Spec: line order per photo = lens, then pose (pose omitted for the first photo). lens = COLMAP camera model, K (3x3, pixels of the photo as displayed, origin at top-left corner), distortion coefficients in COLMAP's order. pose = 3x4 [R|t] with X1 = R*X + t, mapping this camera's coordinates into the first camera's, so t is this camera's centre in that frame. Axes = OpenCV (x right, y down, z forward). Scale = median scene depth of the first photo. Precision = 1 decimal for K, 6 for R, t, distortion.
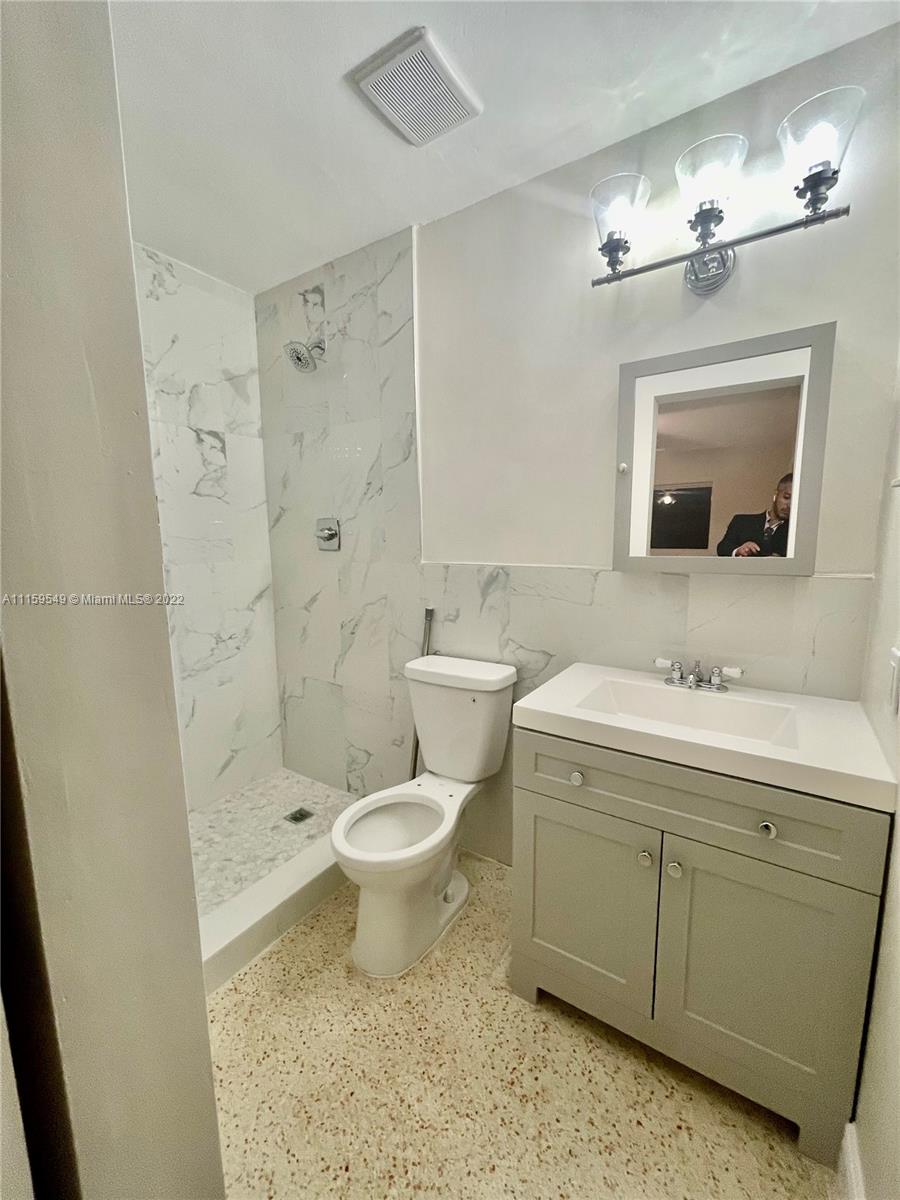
lens RADIAL K [[479.8, 0, 472.7], [0, 479.8, 598.1], [0, 0, 1]] dist [0.005386, -0.000898]
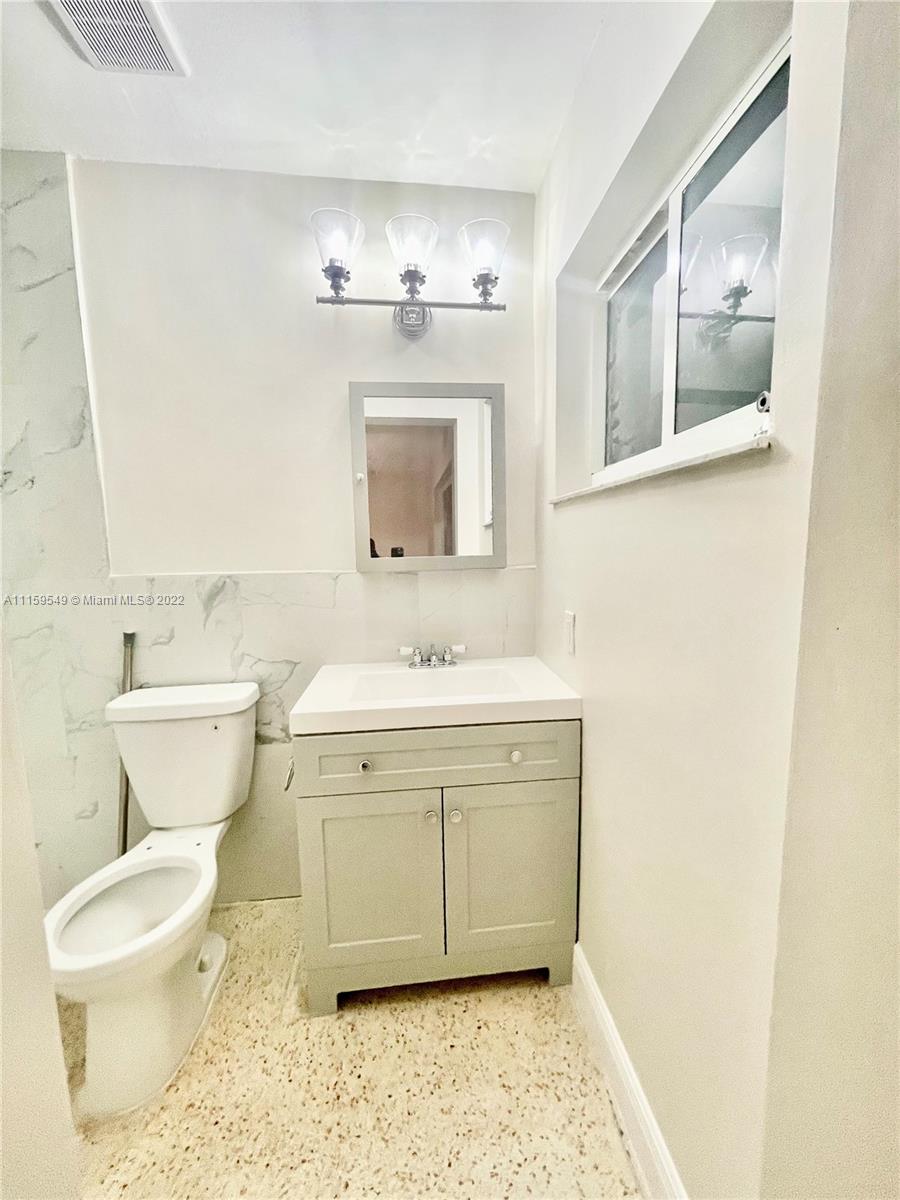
lens RADIAL K [[479.8, 0, 455.5], [0, 479.8, 596.8], [0, 0, 1]] dist [0.005386, -0.000898]
pose [[0.781703, -0.075947, 0.619010, -0.218653], [0.094798, 0.995494, 0.002424, 0.017185], [-0.616404, 0.056786, 0.785380, 0.026535]]
